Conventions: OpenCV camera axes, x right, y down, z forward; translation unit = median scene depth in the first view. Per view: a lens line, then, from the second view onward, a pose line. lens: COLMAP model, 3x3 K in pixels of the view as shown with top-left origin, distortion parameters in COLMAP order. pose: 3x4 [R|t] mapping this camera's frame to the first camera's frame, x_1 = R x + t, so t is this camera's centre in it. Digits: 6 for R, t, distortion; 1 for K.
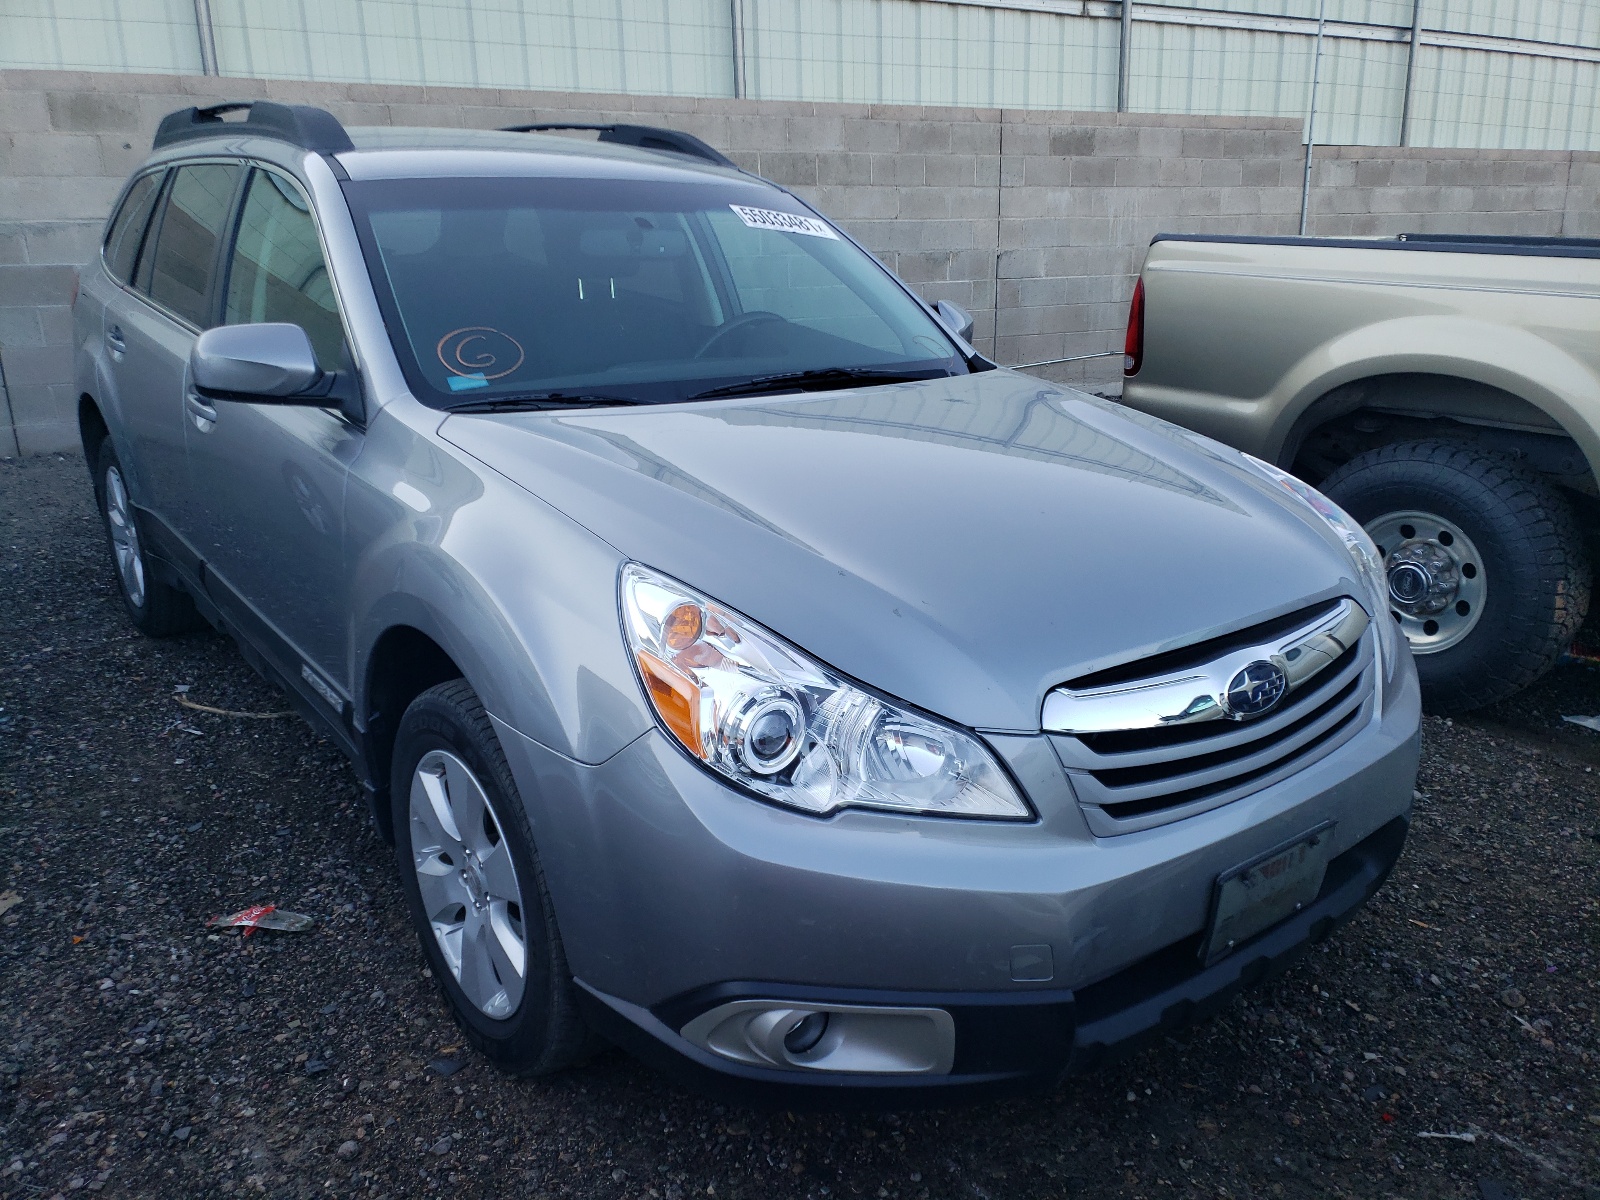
lens RADIAL K [[1243.9, 0, 799.8], [0, 1243.9, 622.5], [0, 0, 1]] dist [0.031422, -0.001817]
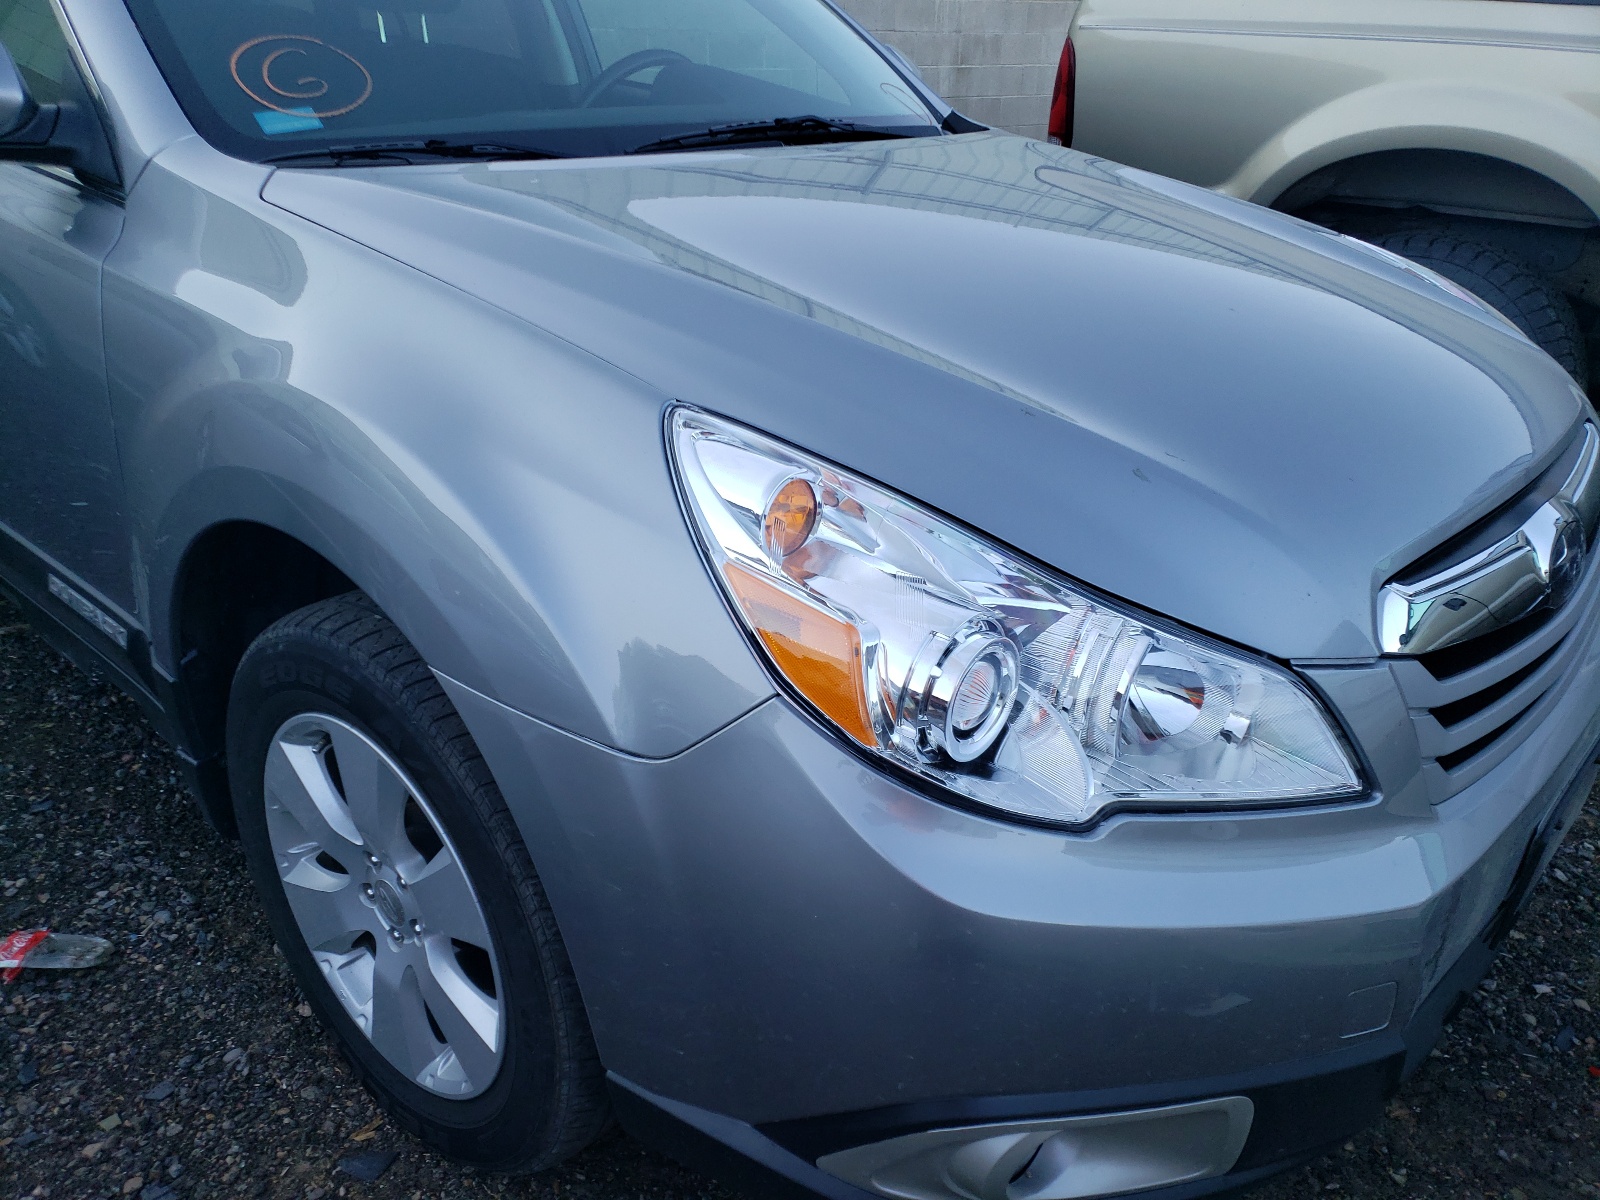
lens RADIAL K [[1243.9, 0, 799.8], [0, 1243.9, 622.5], [0, 0, 1]] dist [0.031422, -0.001817]
pose [[0.981585, -0.062111, 0.180648, -0.147025], [0.037591, 0.989979, 0.136120, -0.019357], [-0.187293, -0.126822, 0.974083, 0.310930]]
